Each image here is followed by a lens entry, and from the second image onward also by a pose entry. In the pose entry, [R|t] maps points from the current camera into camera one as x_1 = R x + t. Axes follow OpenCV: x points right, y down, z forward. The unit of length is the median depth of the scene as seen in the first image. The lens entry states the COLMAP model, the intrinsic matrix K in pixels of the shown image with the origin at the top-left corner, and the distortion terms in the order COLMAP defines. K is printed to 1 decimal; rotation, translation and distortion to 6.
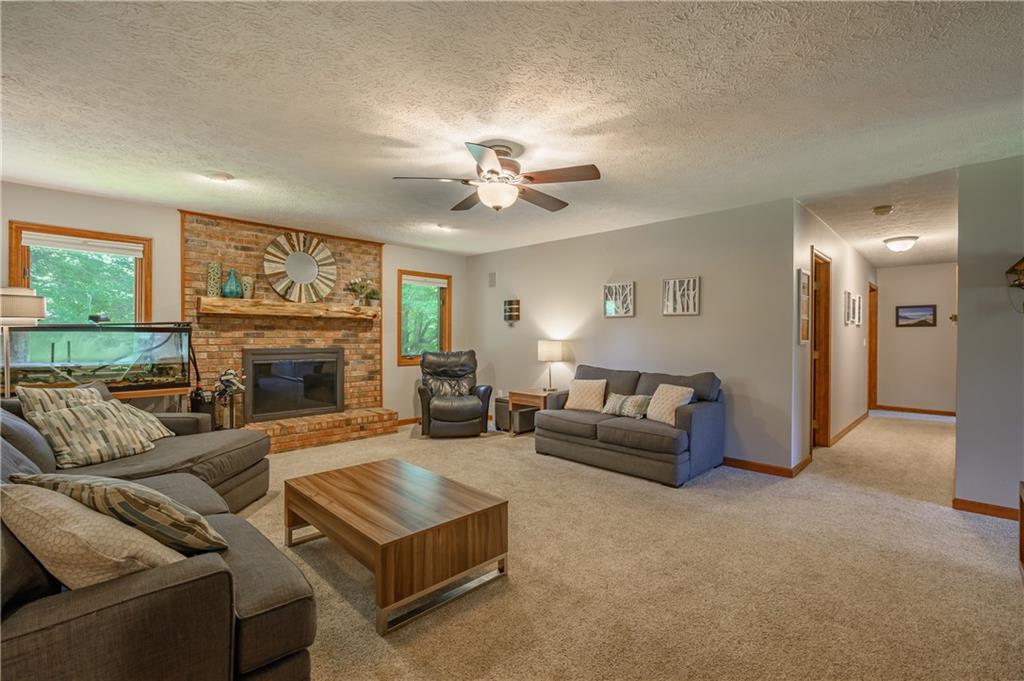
lens RADIAL K [[455.0, 0, 505.6], [0, 455.0, 337.7], [0, 0, 1]] dist [0.002201, -0.000158]
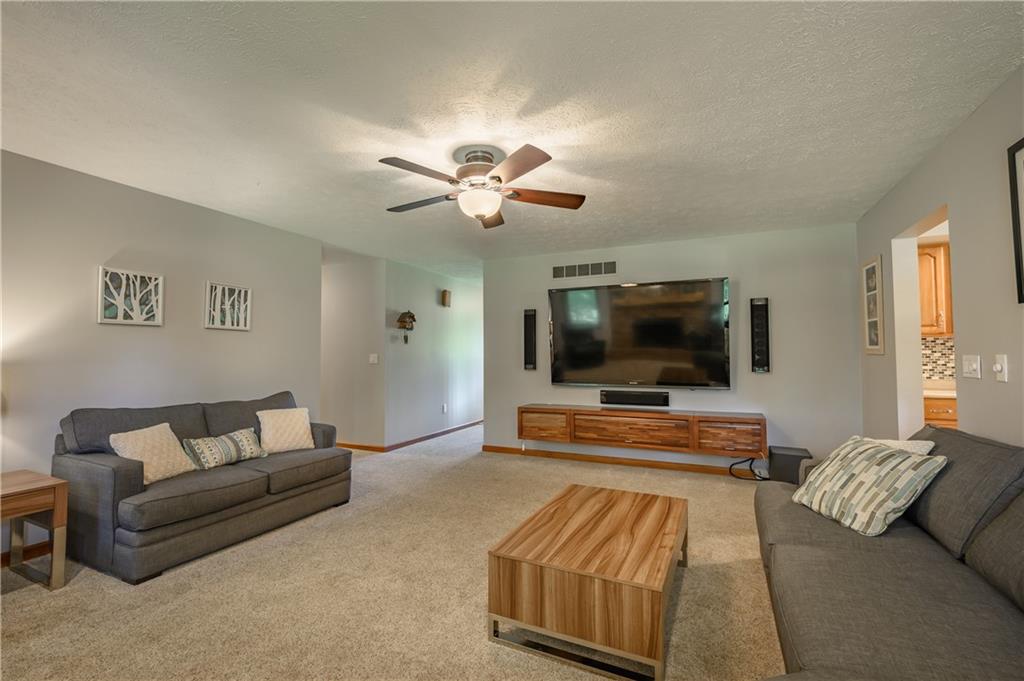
lens RADIAL K [[455.0, 0, 505.6], [0, 455.0, 337.7], [0, 0, 1]] dist [0.002201, -0.000158]
pose [[-0.333670, 0.027762, 0.942281, -0.586951], [-0.001836, 0.999545, -0.030099, -0.010555], [-0.942688, -0.011773, -0.333467, 0.813440]]
